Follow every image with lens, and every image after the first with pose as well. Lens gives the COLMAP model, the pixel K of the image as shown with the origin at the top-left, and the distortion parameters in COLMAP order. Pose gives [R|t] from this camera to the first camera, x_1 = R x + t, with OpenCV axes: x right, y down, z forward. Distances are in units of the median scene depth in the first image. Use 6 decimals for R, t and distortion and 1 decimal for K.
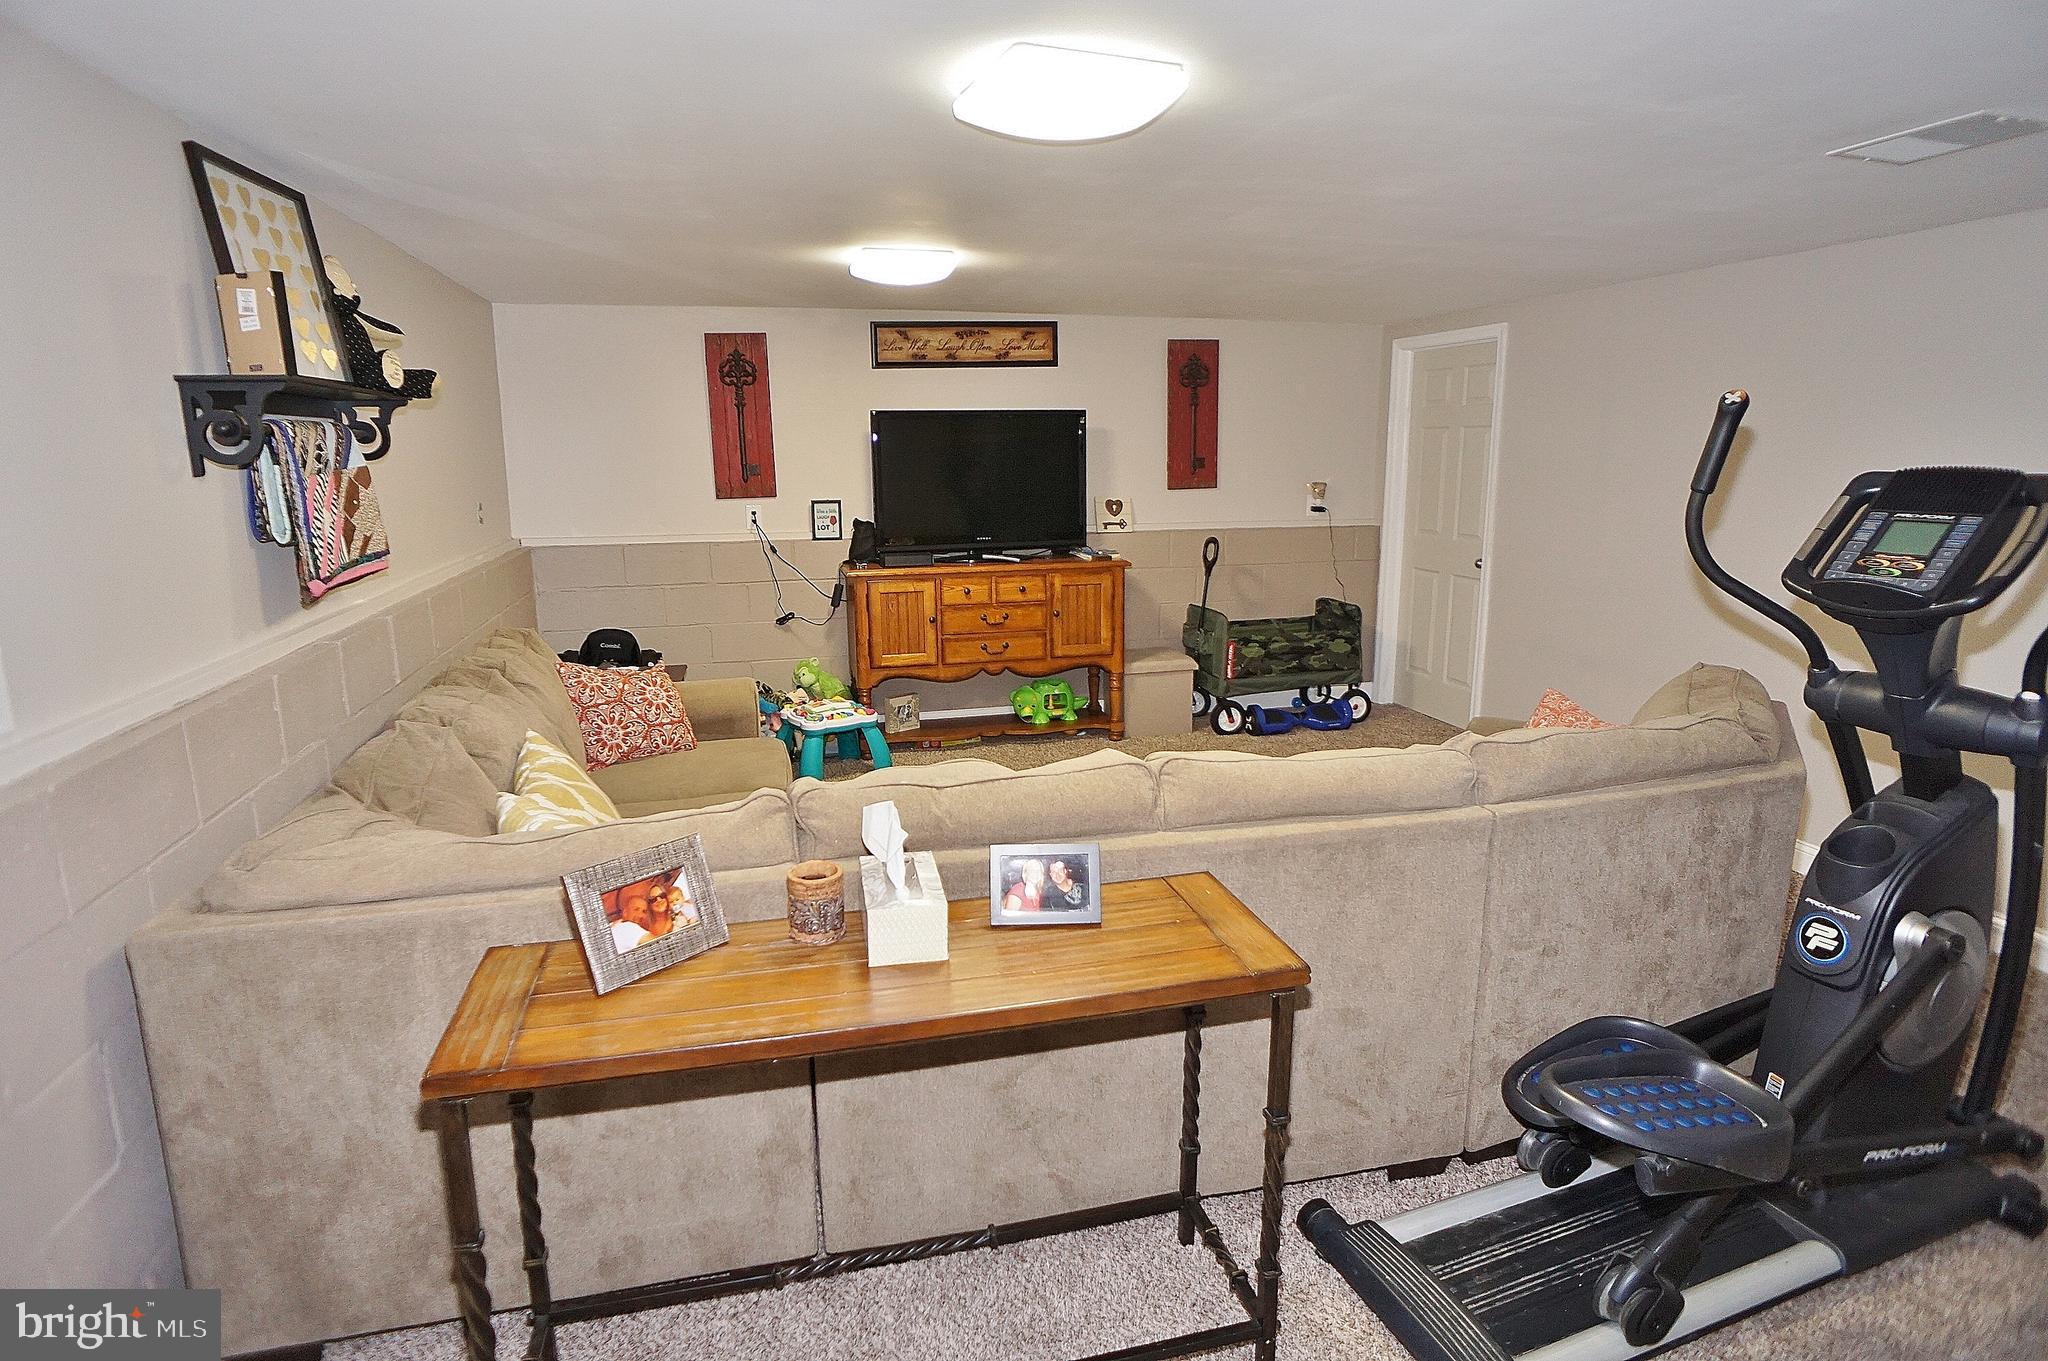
lens RADIAL K [[1083.2, 0, 1023.5], [0, 1083.2, 674.4], [0, 0, 1]] dist [-0.035971, 0.018086]
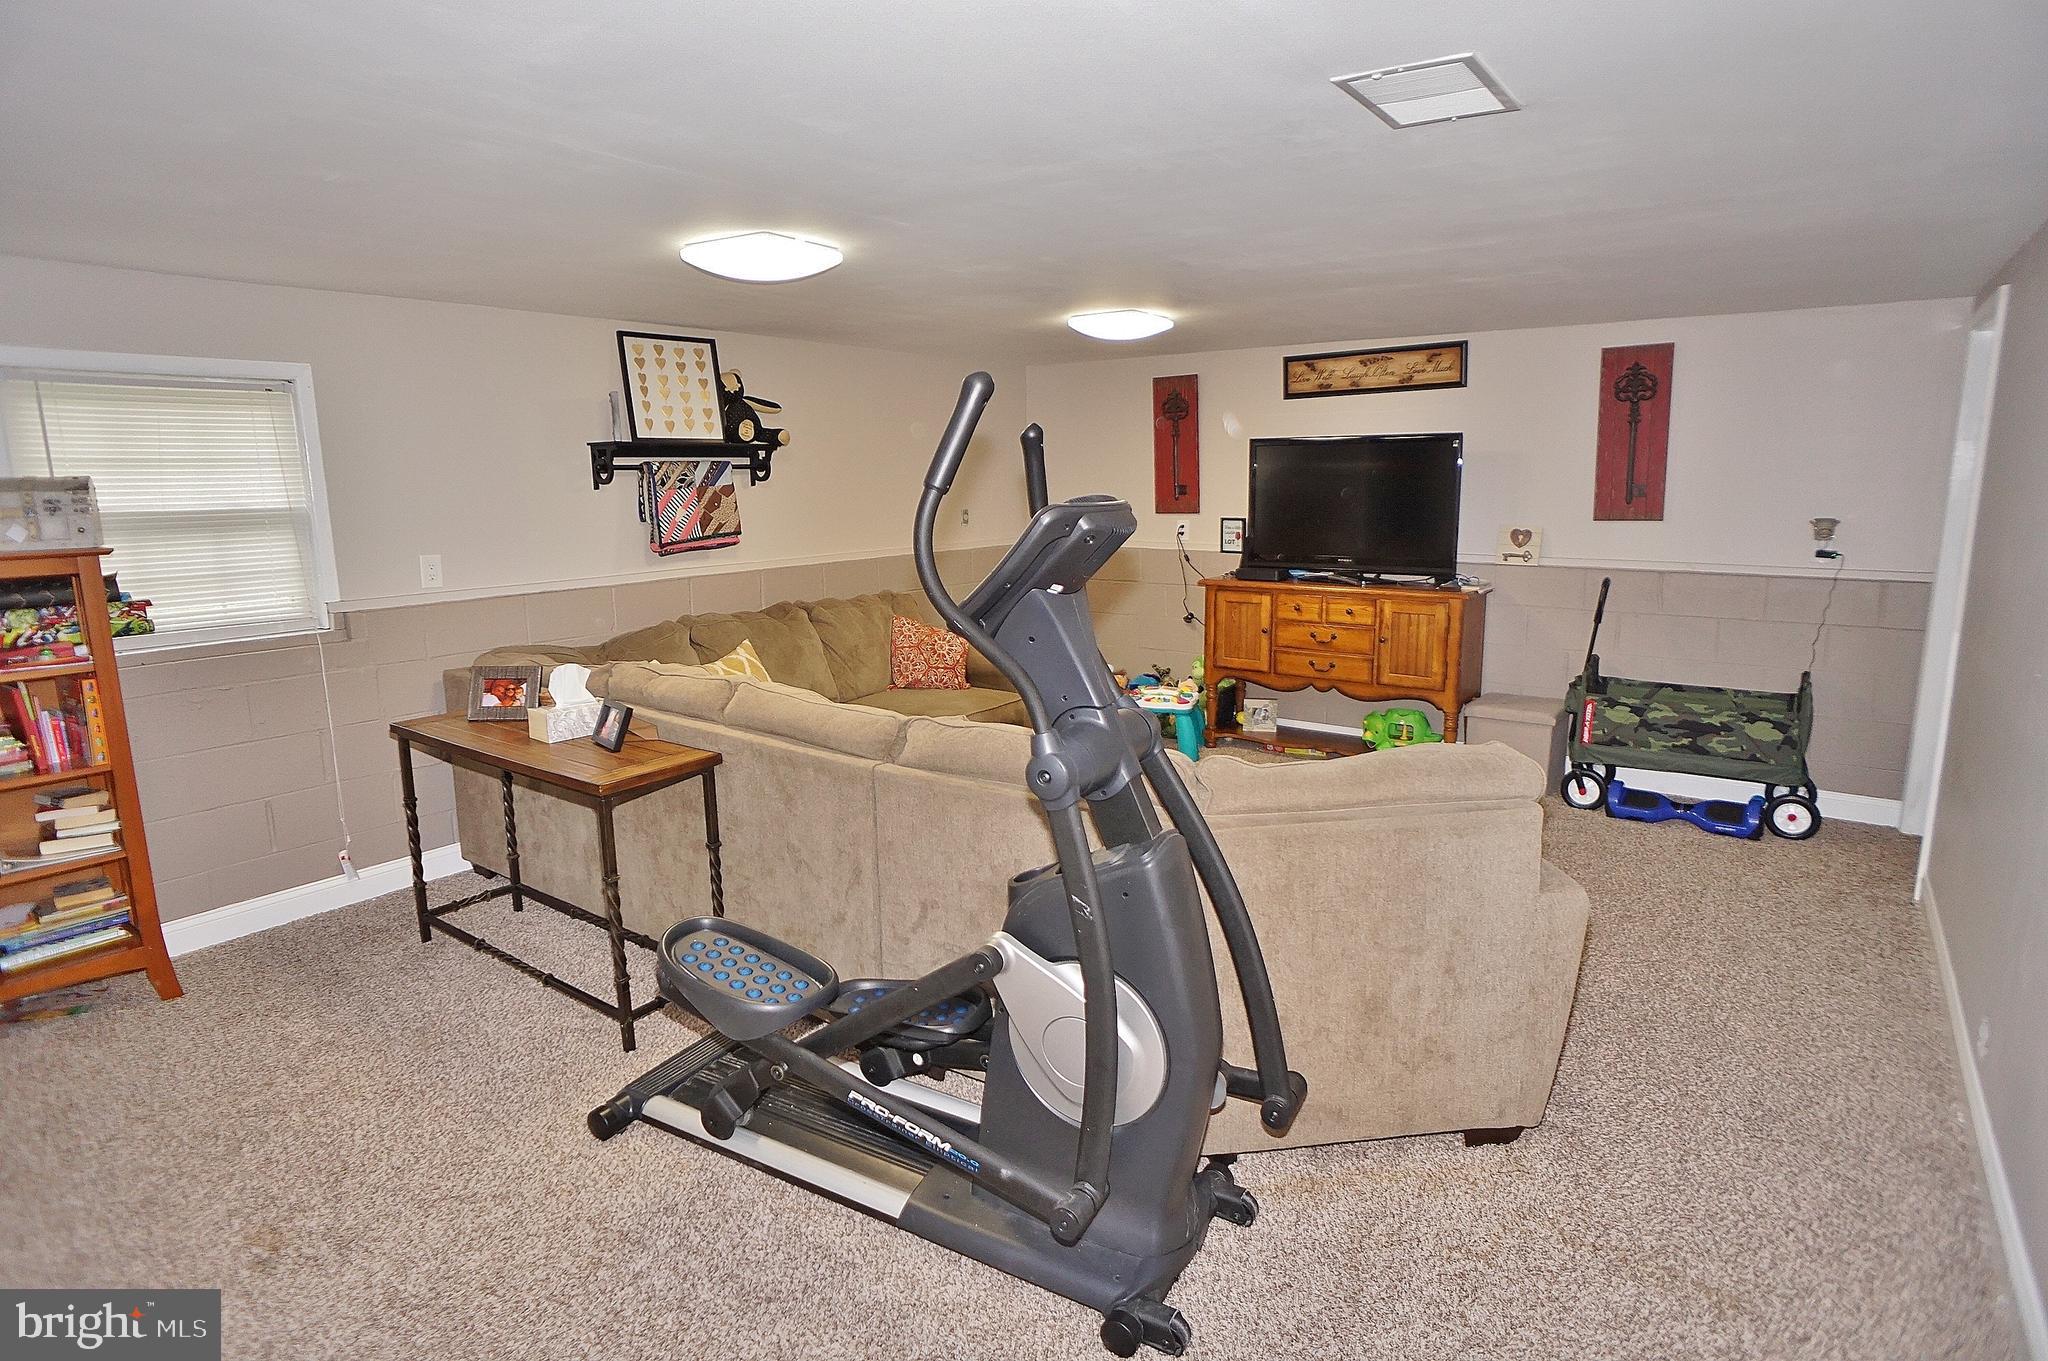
lens RADIAL K [[1083.2, 0, 1021.7], [0, 1083.2, 677.9], [0, 0, 1]] dist [-0.035971, 0.018086]
pose [[0.630437, 0.145067, -0.762564, 0.561227], [-0.154735, 0.986152, 0.059677, -0.029009], [0.760662, 0.080373, 0.644154, 0.114592]]
